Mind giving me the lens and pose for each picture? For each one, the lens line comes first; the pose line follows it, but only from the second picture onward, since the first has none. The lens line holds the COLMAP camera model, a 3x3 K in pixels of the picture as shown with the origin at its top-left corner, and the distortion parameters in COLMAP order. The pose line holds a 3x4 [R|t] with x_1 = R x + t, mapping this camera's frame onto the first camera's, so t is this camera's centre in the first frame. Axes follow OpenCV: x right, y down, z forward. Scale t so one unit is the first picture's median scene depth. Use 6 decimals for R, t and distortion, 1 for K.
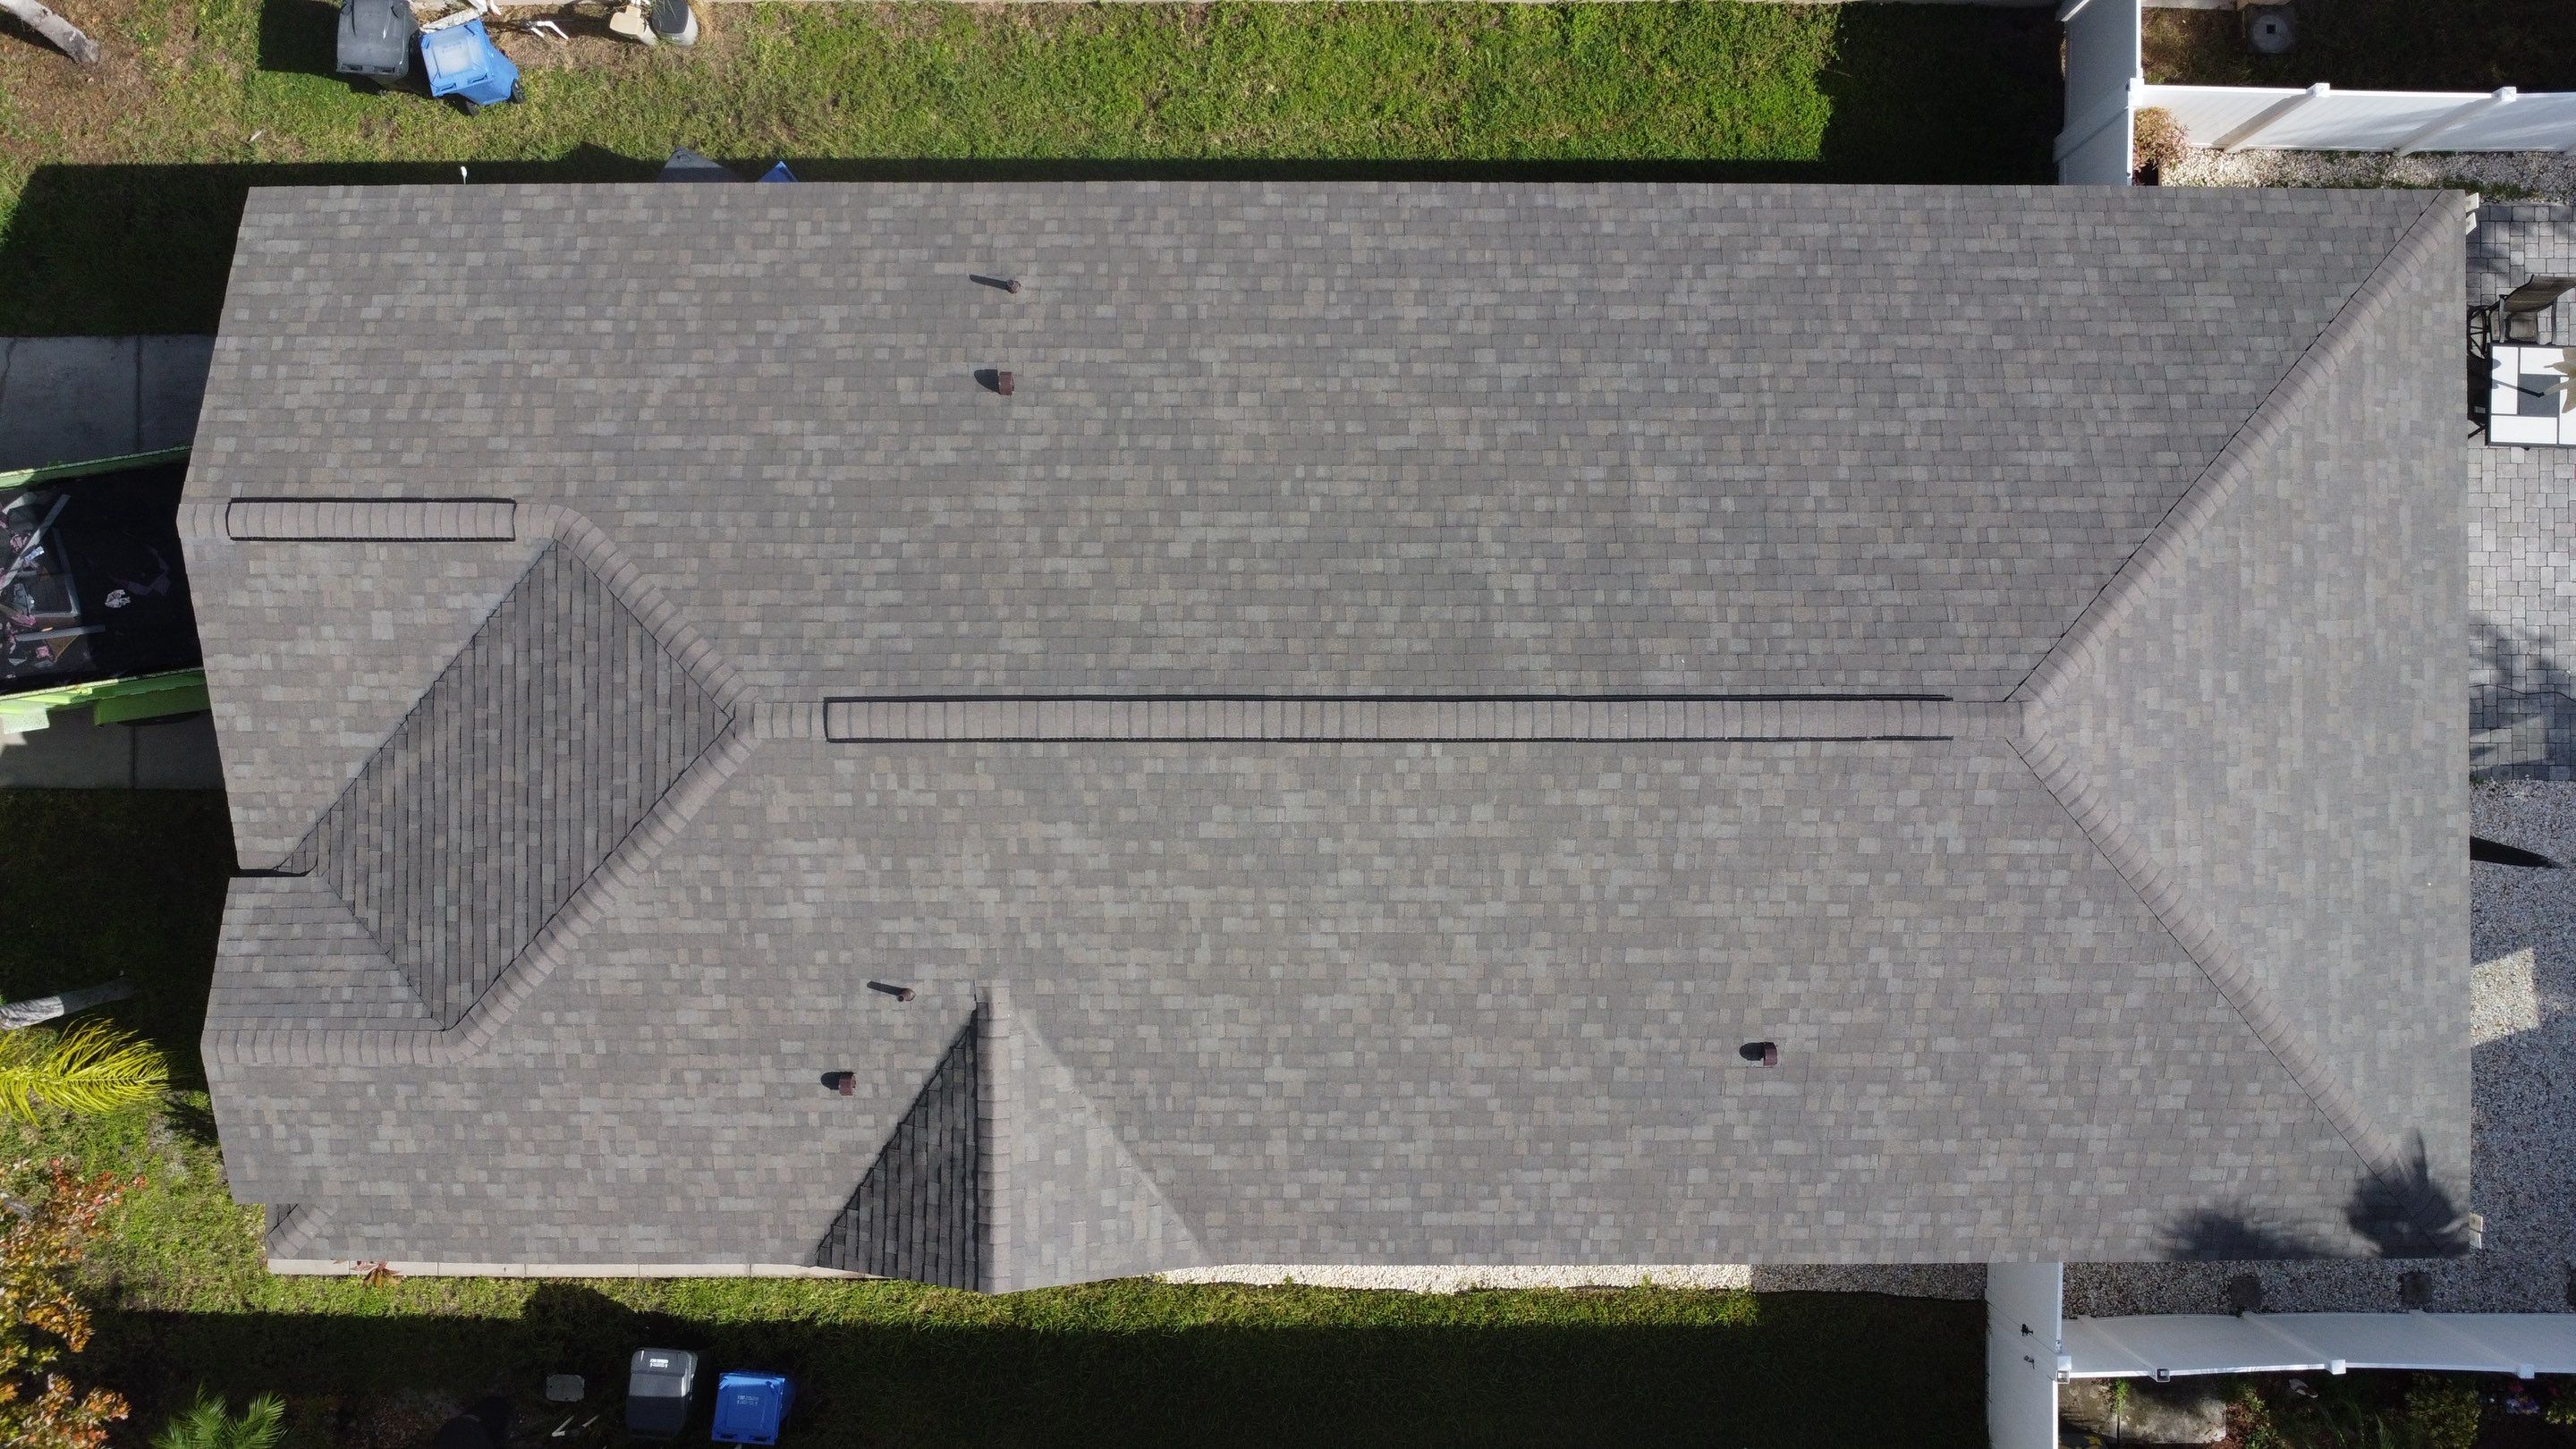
lens RADIAL K [[1863.9, 0, 1279.7], [0, 1863.9, 719.9], [0, 0, 1]] dist [-0.025768, -0.014366]
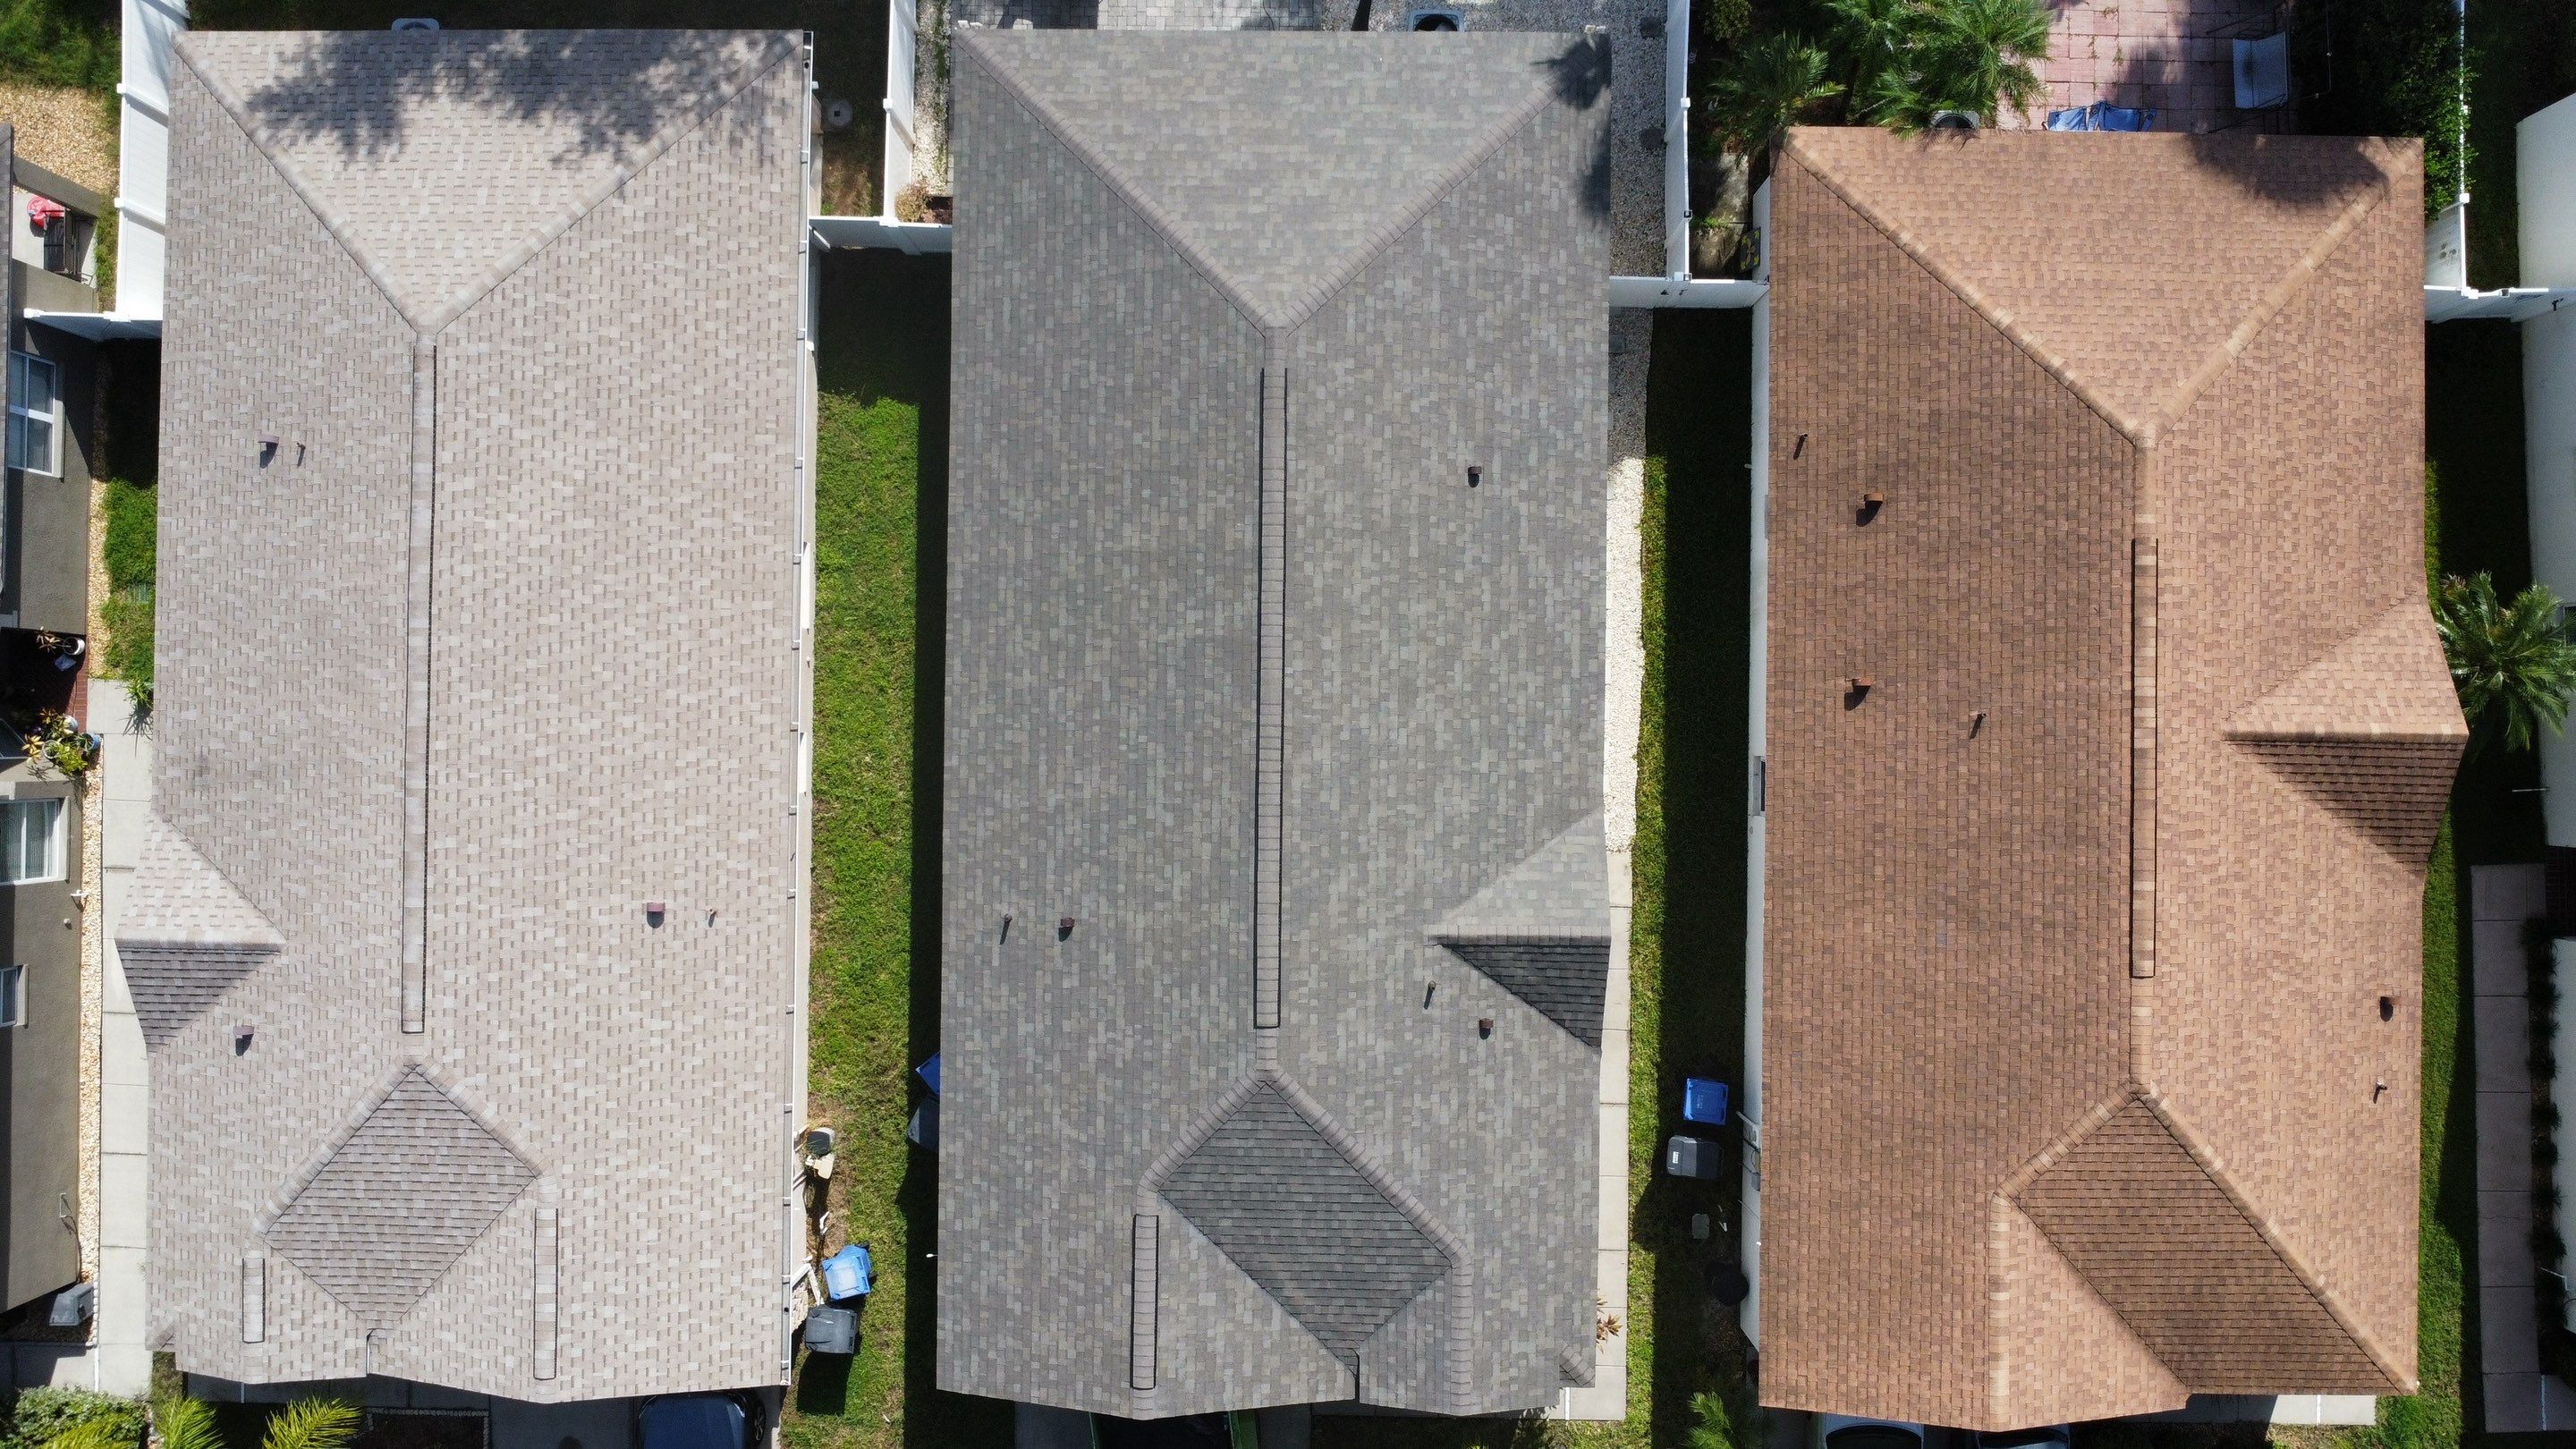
lens RADIAL K [[1863.9, 0, 1281.4], [0, 1863.9, 721.7], [0, 0, 1]] dist [-0.025768, -0.014366]
pose [[0.012642, -0.999897, 0.006833, 0.023581], [0.999885, 0.012584, -0.008415, 0.022561], [0.008328, 0.006939, 0.999941, -0.661380]]
